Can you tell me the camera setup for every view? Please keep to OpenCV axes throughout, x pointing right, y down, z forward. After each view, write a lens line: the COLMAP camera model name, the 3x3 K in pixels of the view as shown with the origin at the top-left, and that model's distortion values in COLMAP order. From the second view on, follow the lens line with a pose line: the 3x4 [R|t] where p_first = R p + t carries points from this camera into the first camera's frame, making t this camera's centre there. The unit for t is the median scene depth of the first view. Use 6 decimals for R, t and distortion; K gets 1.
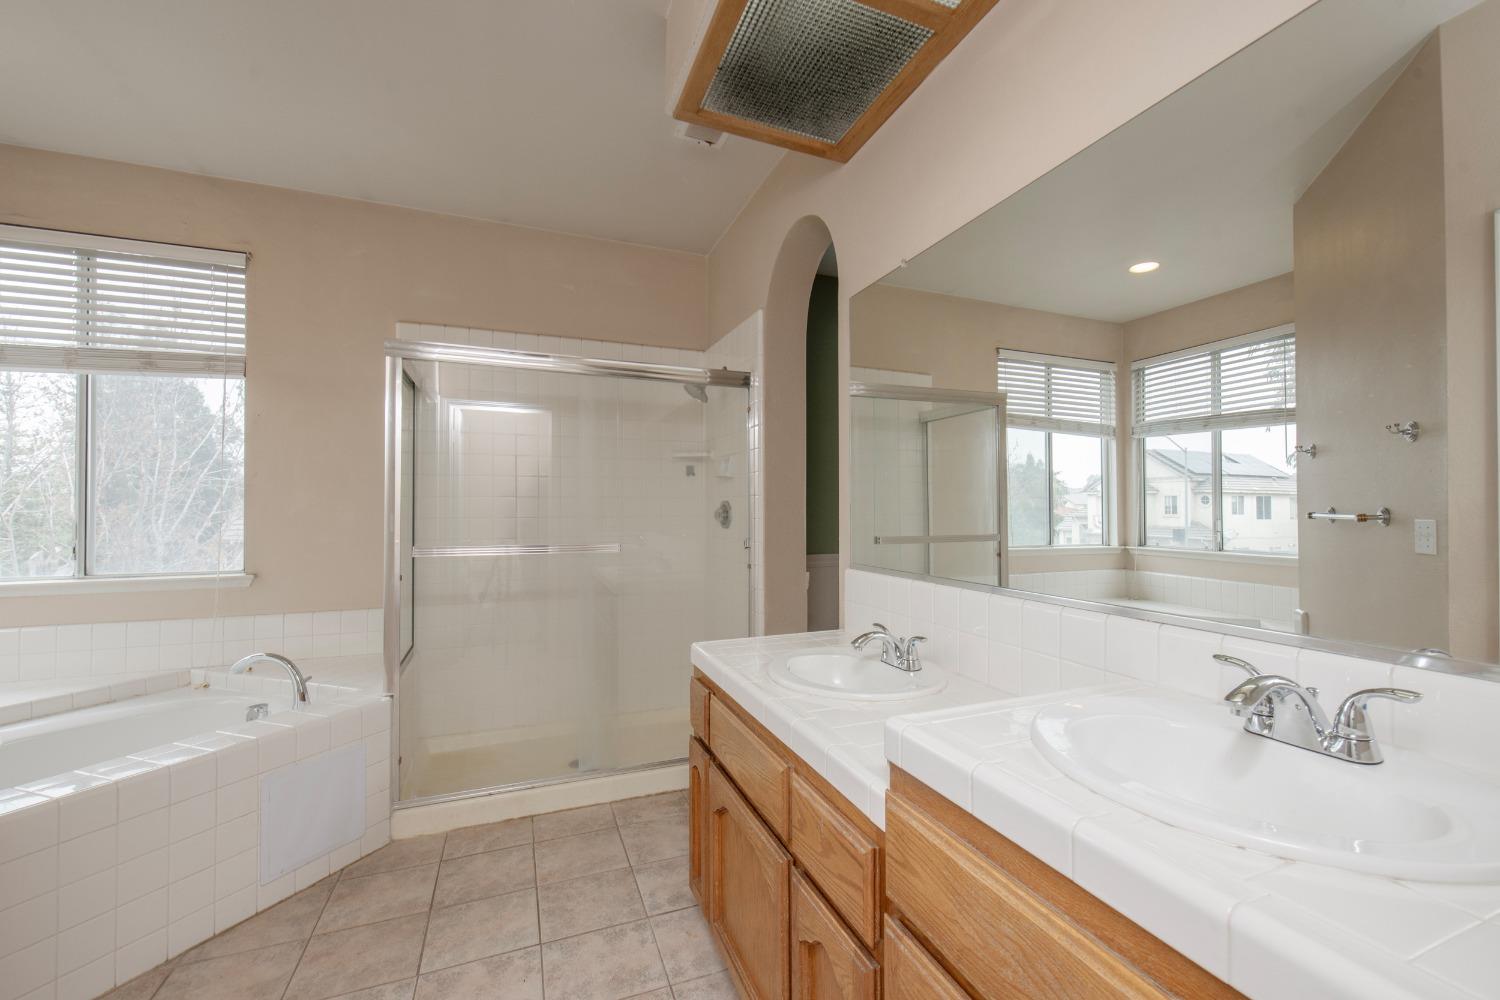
lens RADIAL K [[614.6, 0, 751.0], [0, 614.6, 507.1], [0, 0, 1]] dist [0.002862, -0.000271]
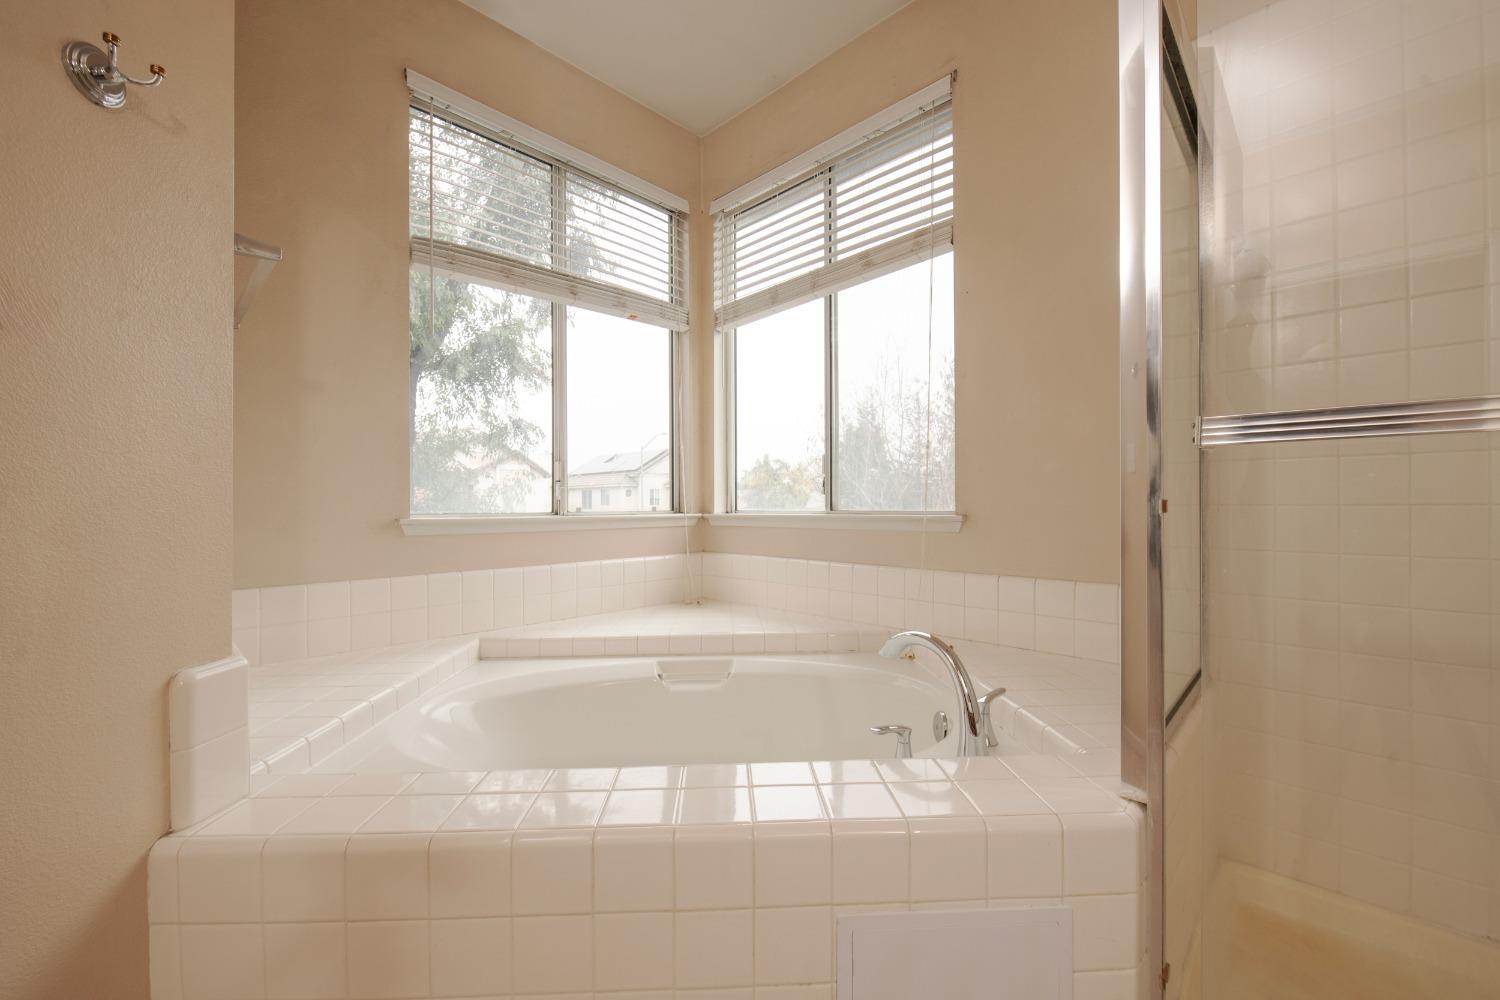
lens RADIAL K [[590.1, 0, 751.8], [0, 590.1, 503.0], [0, 0, 1]] dist [0.008498, -0.000081]
pose [[0.407508, 0.009717, -0.913150, -0.061068], [0.007262, 0.999877, 0.013881, 0.018873], [0.913173, -0.012288, 0.407387, 0.110974]]
